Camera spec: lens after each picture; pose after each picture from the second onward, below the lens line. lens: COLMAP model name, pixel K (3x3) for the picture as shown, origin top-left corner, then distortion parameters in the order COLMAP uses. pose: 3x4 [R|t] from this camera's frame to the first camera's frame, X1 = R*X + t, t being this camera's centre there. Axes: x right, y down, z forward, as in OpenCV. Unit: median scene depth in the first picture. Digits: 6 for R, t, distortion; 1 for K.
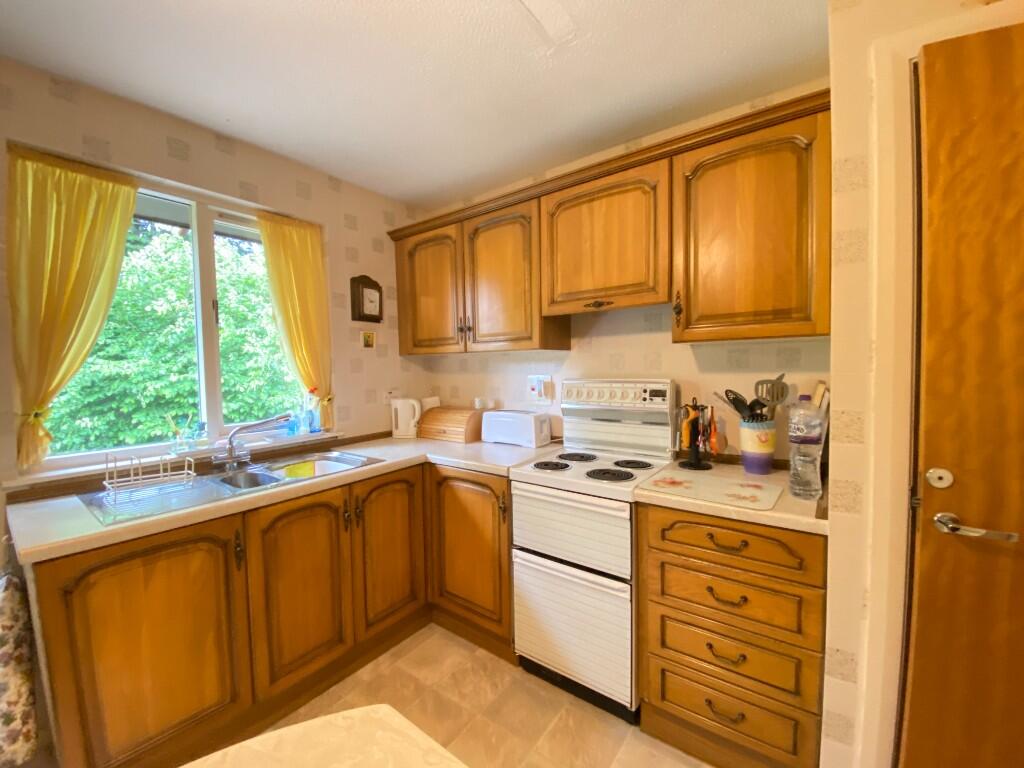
lens RADIAL K [[413.9, 0, 512.0], [0, 413.9, 384.0], [0, 0, 1]] dist [0.035247, -0.025830]
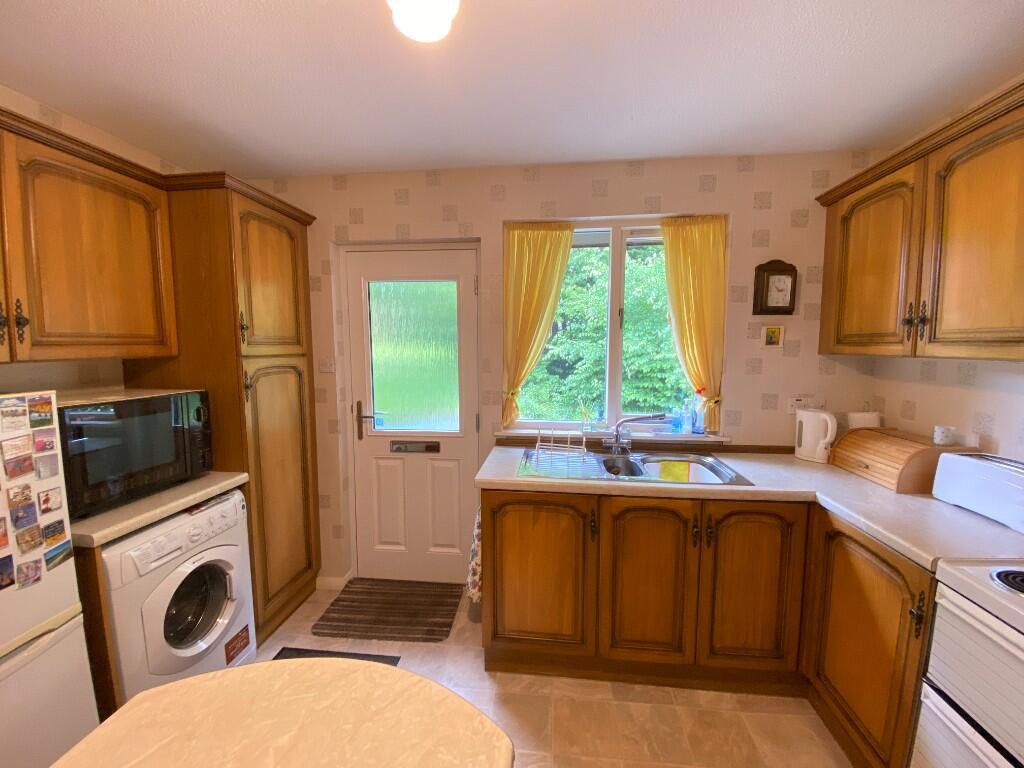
lens RADIAL K [[410.5, 0, 512.0], [0, 410.5, 384.0], [0, 0, 1]] dist [0.012226, -0.018582]
pose [[0.502957, 0.094391, -0.859142, 0.151940], [-0.046662, 0.995535, 0.082059, -0.068418], [0.863051, -0.001183, 0.505116, 0.149125]]
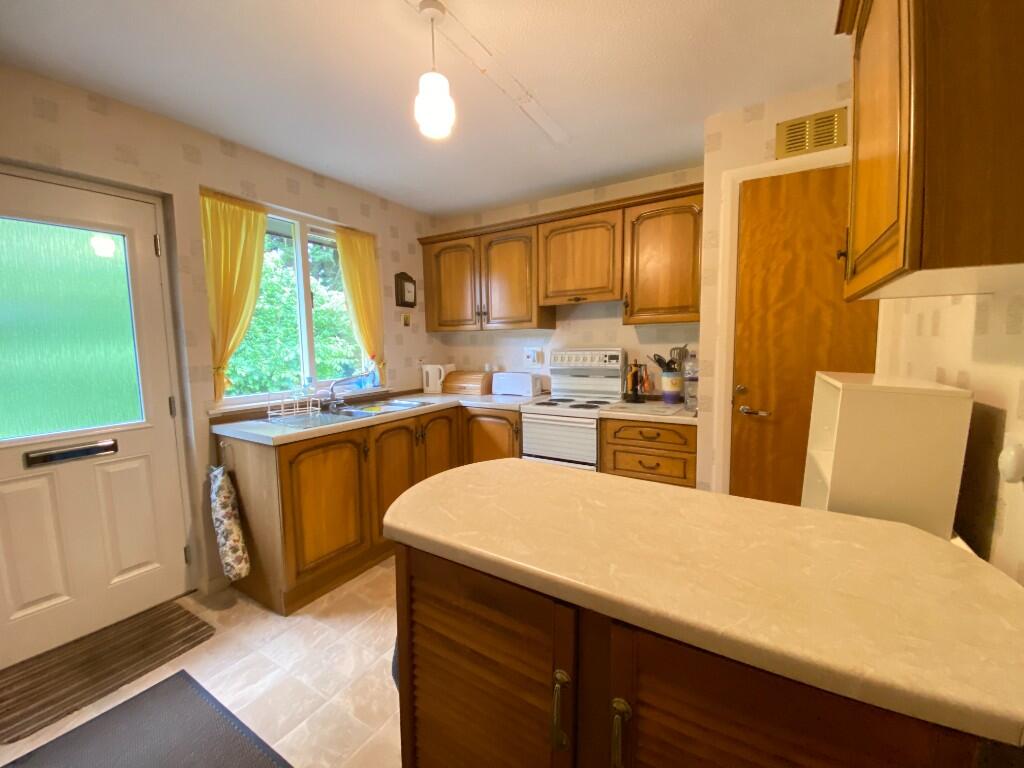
lens RADIAL K [[411.8, 0, 511.5], [0, 411.8, 389.7], [0, 0, 1]] dist [0.036322, -0.025396]
pose [[0.995523, -0.007409, 0.094227, -0.172074], [0.001351, 0.997937, 0.064193, 0.042173], [-0.094508, -0.063778, 0.993479, -0.493863]]
